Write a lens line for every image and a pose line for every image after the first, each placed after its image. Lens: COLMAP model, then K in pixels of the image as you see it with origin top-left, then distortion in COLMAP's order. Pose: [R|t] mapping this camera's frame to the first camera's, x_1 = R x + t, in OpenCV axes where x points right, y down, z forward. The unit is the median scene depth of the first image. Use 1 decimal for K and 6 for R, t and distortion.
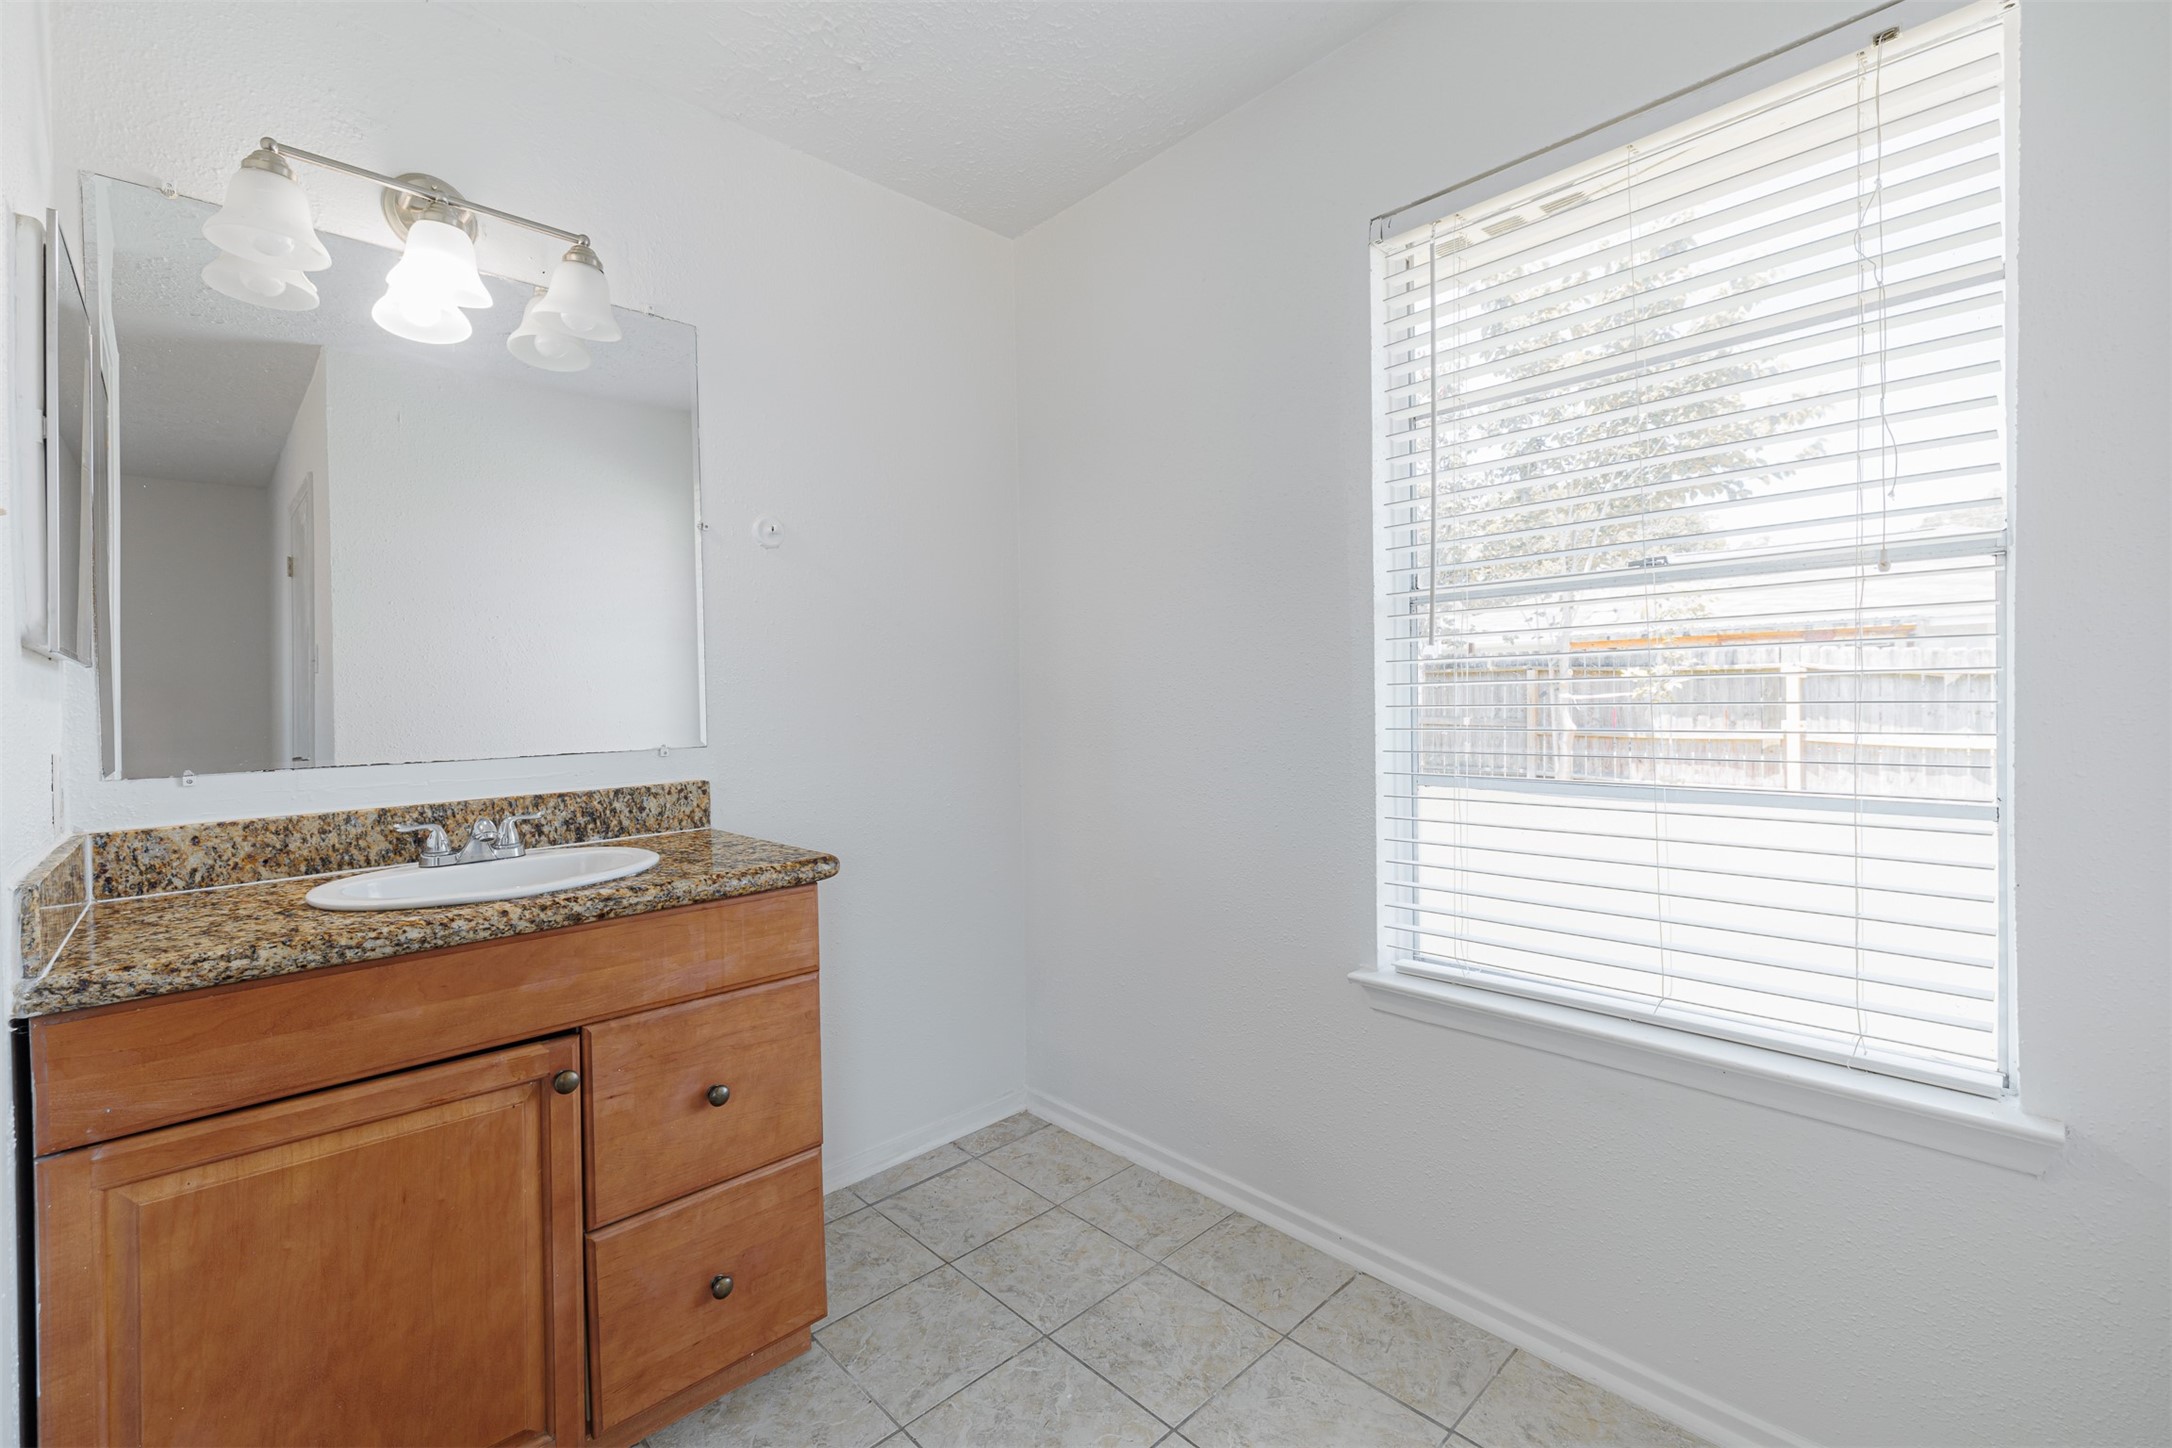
lens RADIAL K [[923.7, 0, 1091.3], [0, 923.7, 706.0], [0, 0, 1]] dist [0.000292, -0.000066]
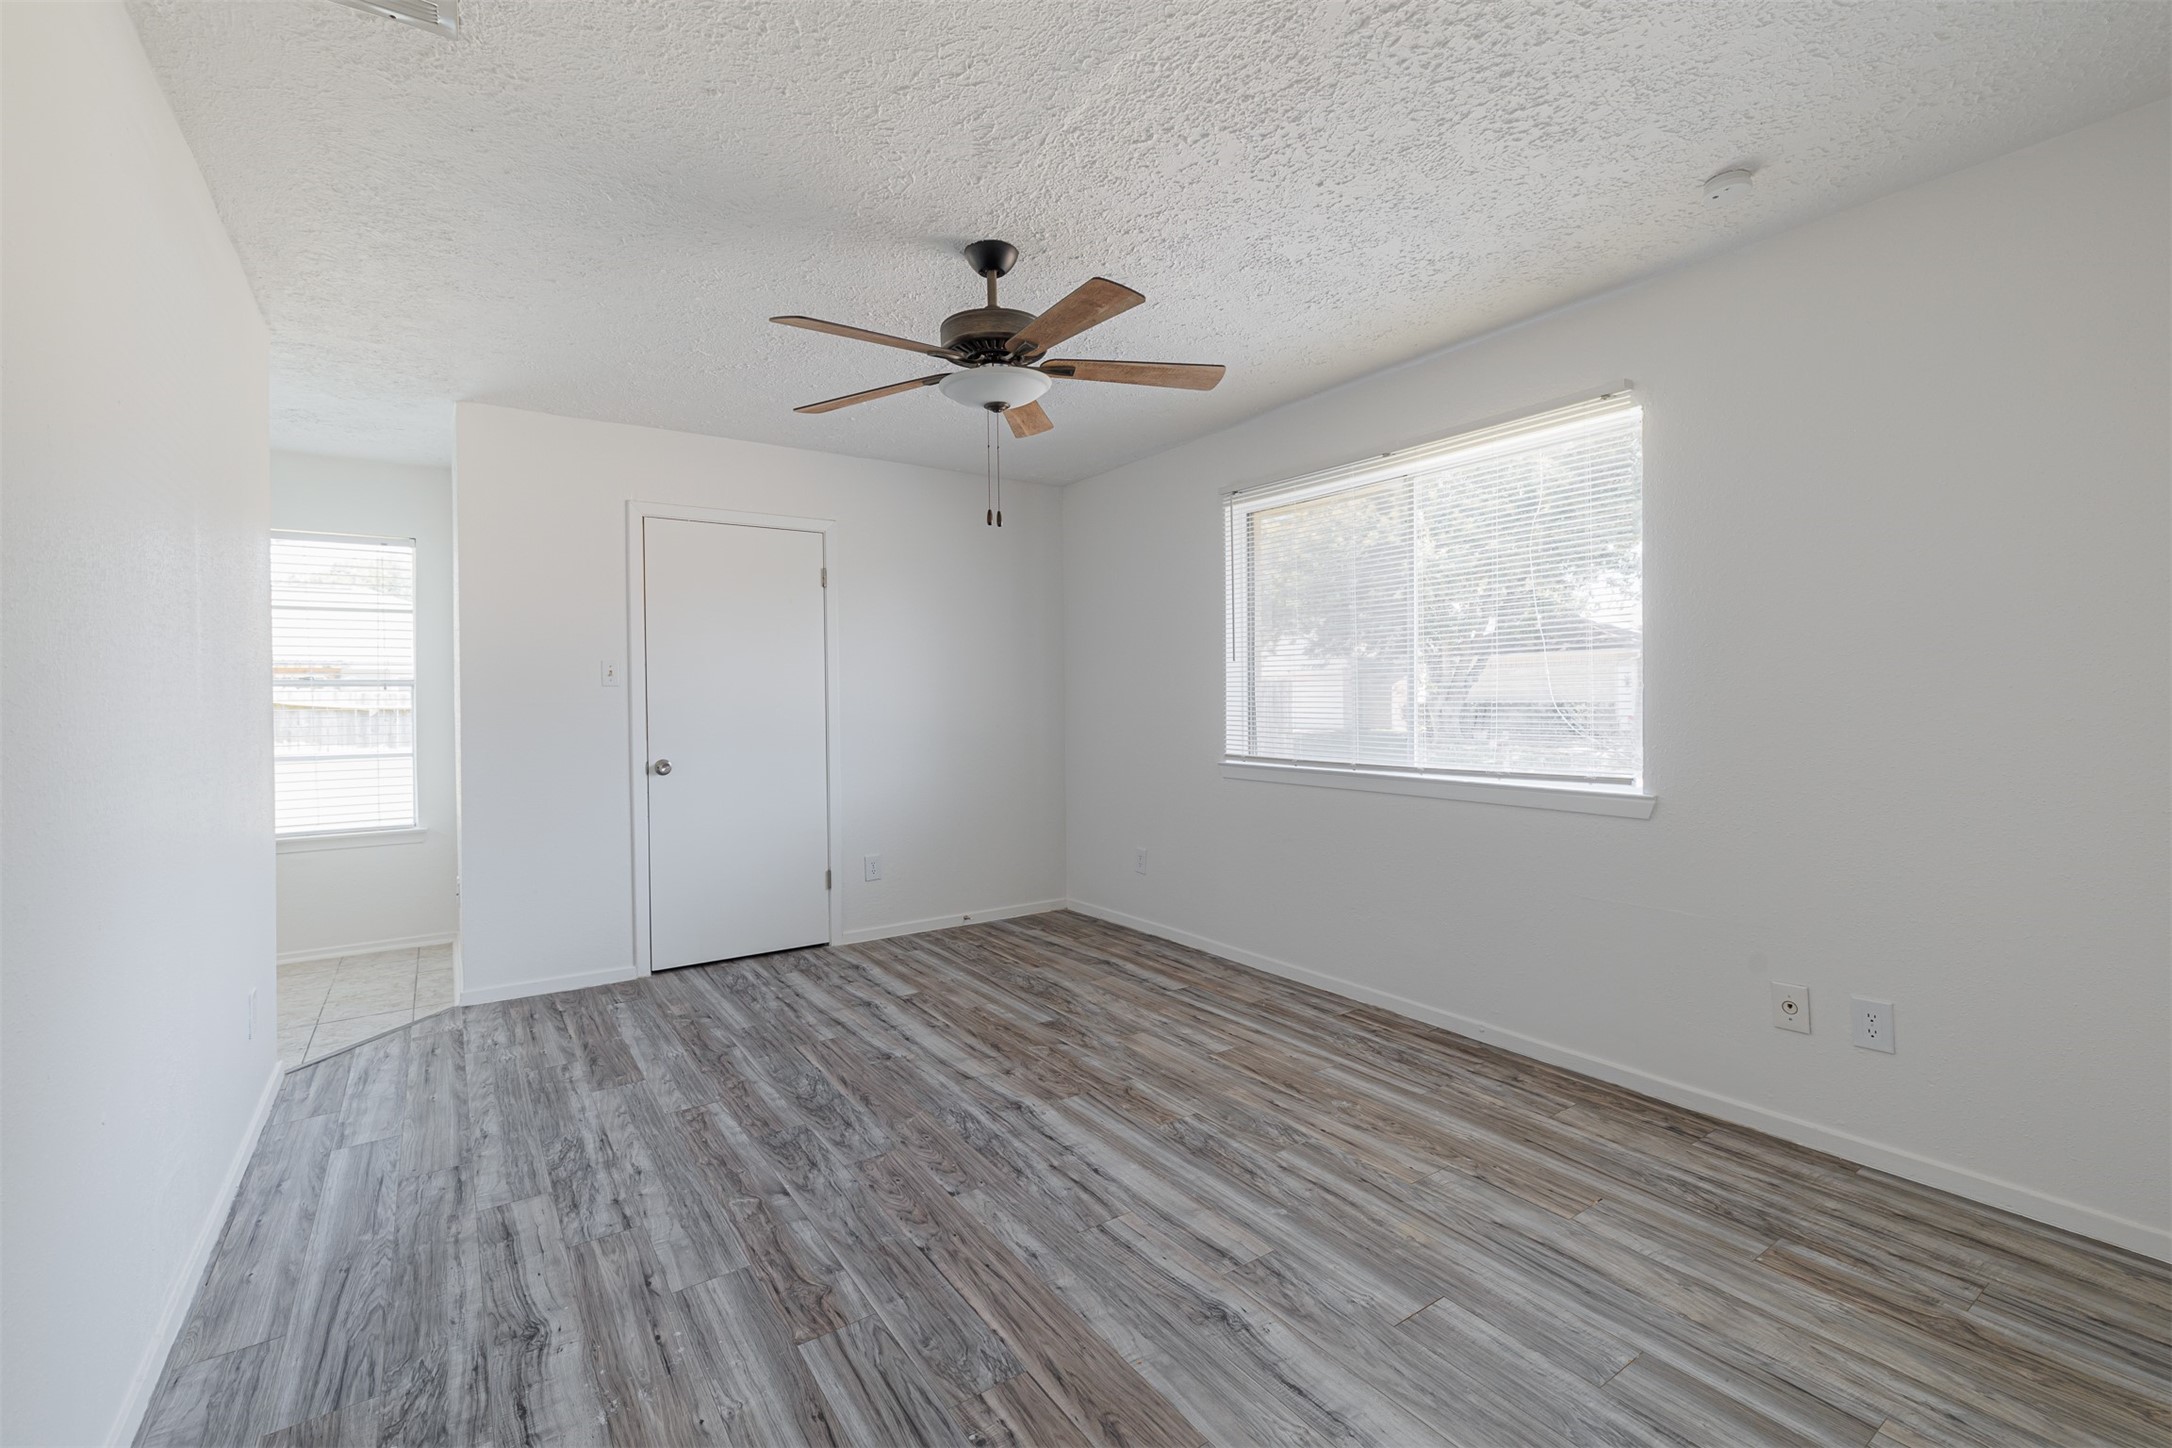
lens RADIAL K [[923.7, 0, 1091.3], [0, 923.7, 706.0], [0, 0, 1]] dist [0.000292, -0.000066]
pose [[0.145658, 0.011834, 0.989264, -2.211476], [0.021265, 0.999660, -0.015090, 0.033310], [-0.989106, 0.023234, 0.145357, -2.162200]]
